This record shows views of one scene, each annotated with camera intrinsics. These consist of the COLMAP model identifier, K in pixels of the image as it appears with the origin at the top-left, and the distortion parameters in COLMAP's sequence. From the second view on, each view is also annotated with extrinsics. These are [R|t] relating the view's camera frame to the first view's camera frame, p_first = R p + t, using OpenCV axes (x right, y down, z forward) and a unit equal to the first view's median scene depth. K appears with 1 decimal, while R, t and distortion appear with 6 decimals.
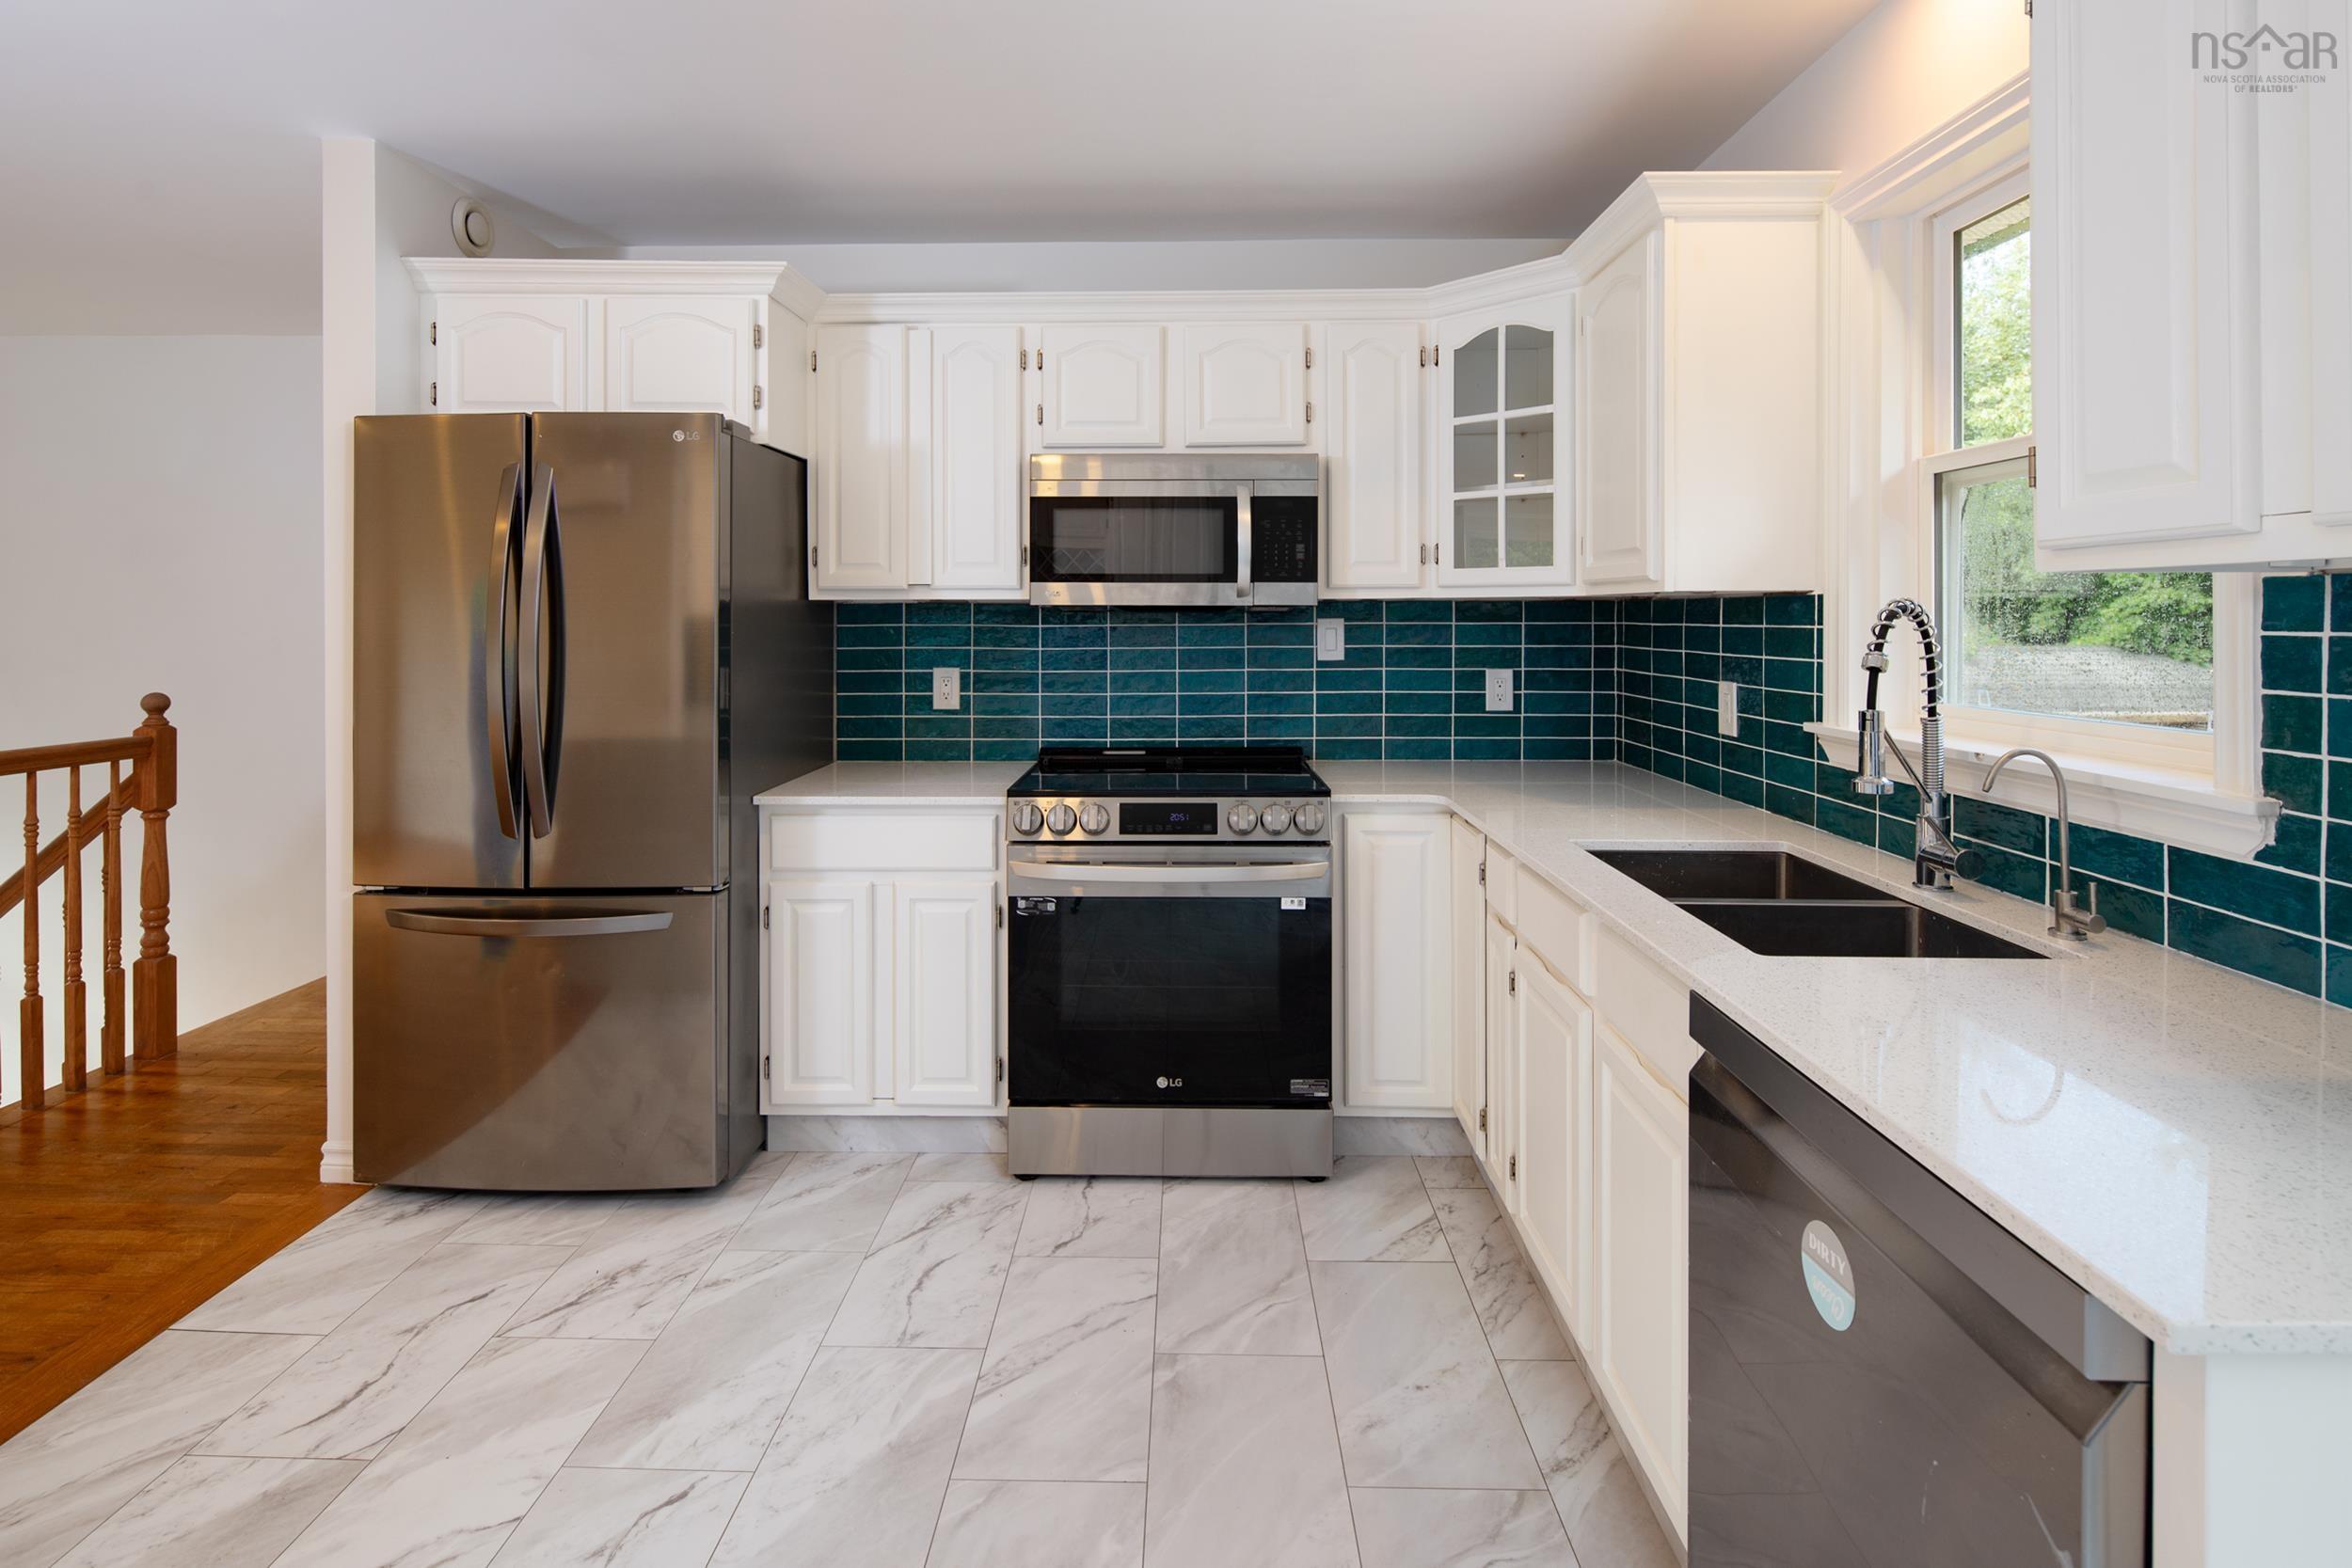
lens RADIAL K [[1134.2, 0, 1176.5], [0, 1134.2, 615.0], [0, 0, 1]] dist [0.002100, -0.004223]
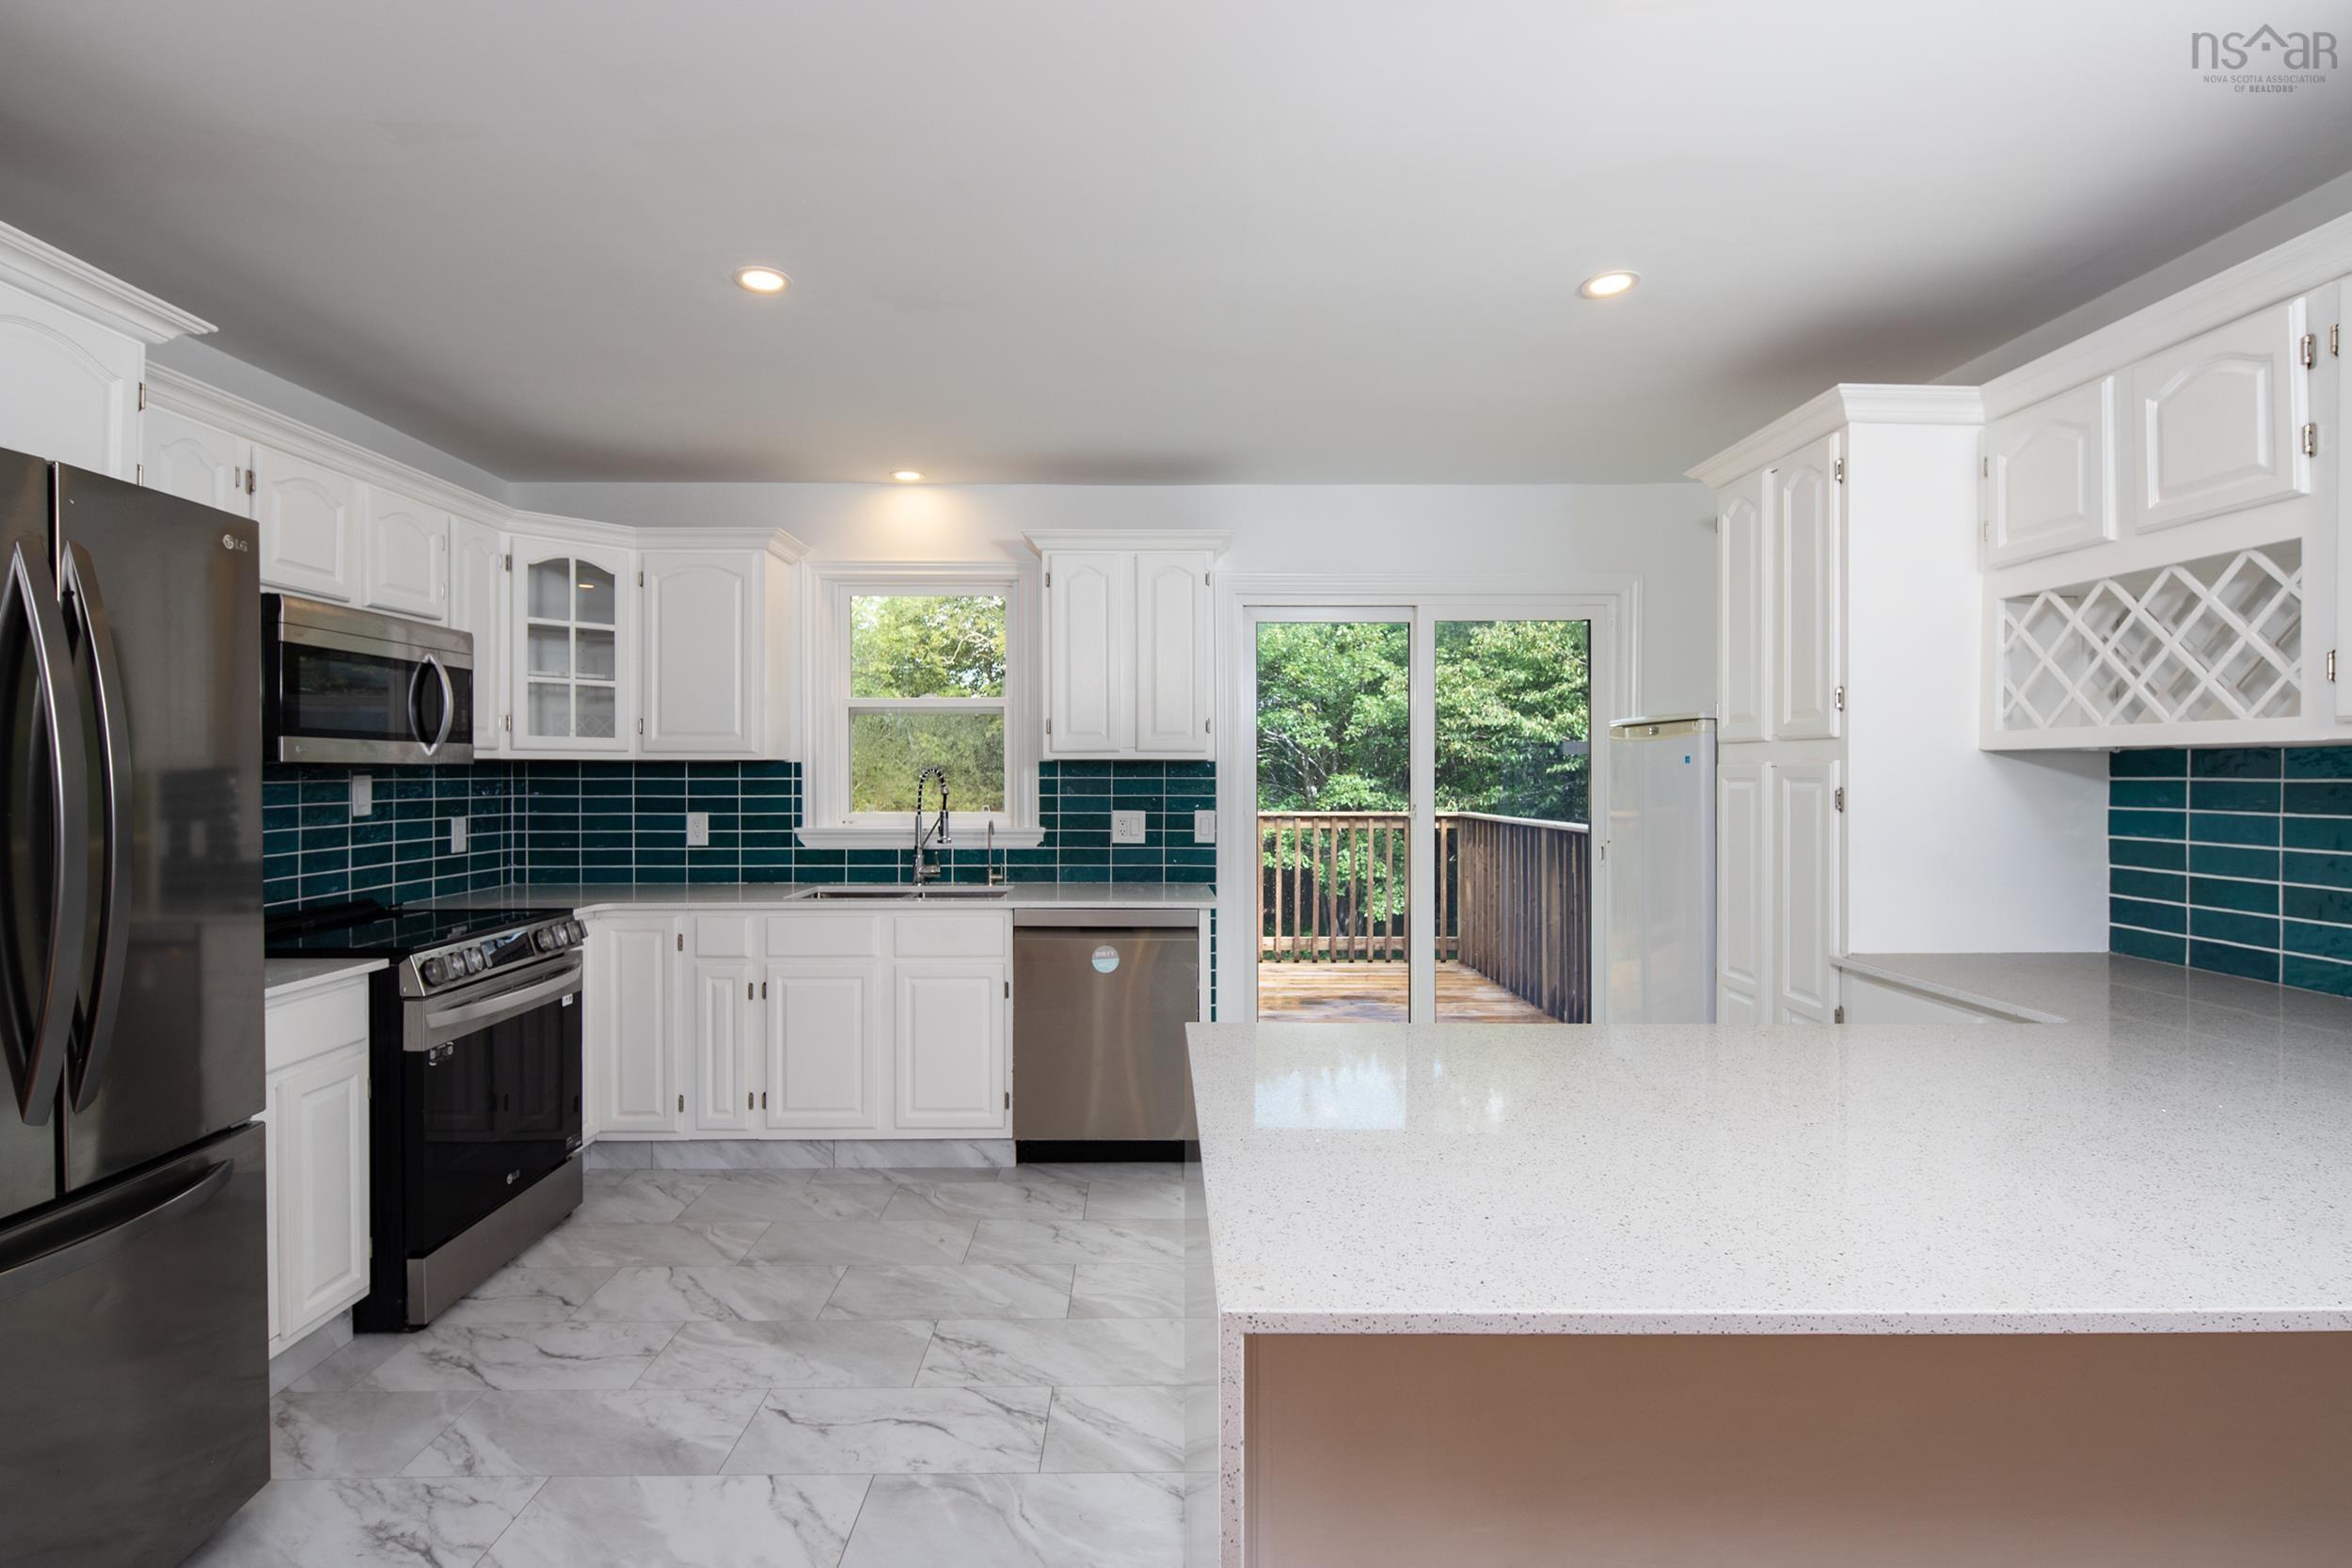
lens RADIAL K [[1134.2, 0, 1160.3], [0, 1134.2, 782.4], [0, 0, 1]] dist [0.002100, -0.004223]
pose [[-0.029355, -0.009640, 0.999523, -1.110776], [-0.000344, 0.999954, 0.009634, -0.001085], [-0.999569, -0.000061, -0.029357, 0.353318]]
